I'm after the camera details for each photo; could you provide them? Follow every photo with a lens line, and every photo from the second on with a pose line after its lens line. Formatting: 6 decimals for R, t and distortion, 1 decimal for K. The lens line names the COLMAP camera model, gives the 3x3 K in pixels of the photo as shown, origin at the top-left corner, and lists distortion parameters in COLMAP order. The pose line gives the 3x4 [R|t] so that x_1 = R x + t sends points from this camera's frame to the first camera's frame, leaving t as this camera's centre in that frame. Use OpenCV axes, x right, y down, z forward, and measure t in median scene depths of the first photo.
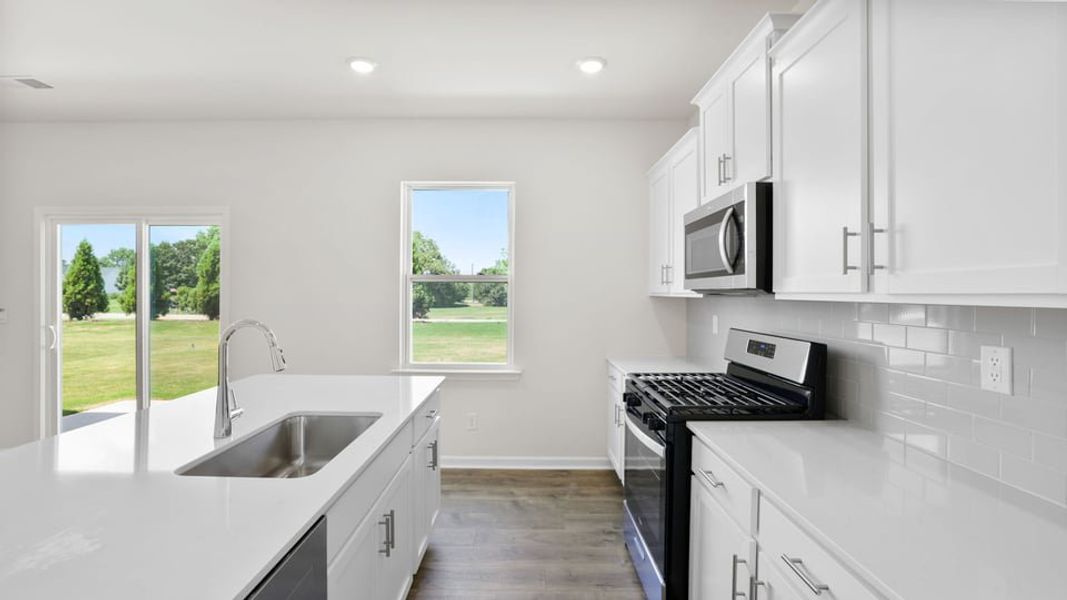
lens RADIAL K [[464.8, 0, 527.8], [0, 464.8, 287.8], [0, 0, 1]] dist [-0.043713, 0.018634]
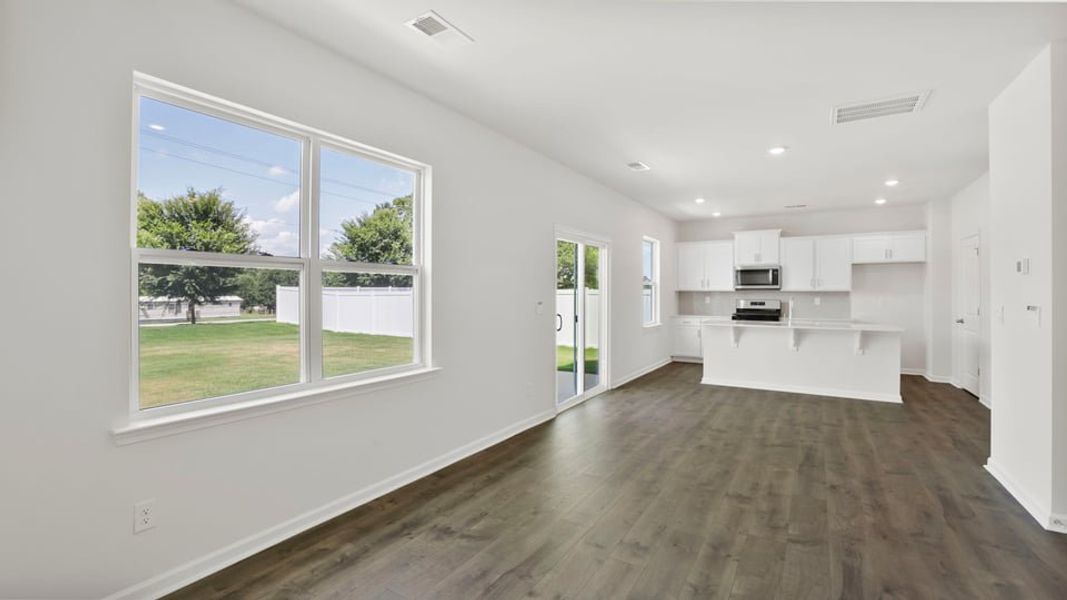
lens RADIAL K [[464.8, 0, 527.8], [0, 464.8, 287.8], [0, 0, 1]] dist [-0.043713, 0.018634]
pose [[0.538868, 0.004879, 0.842376, -3.060854], [-0.011953, 0.999927, 0.001855, 0.010041], [-0.842306, -0.011068, 0.538887, 0.419097]]
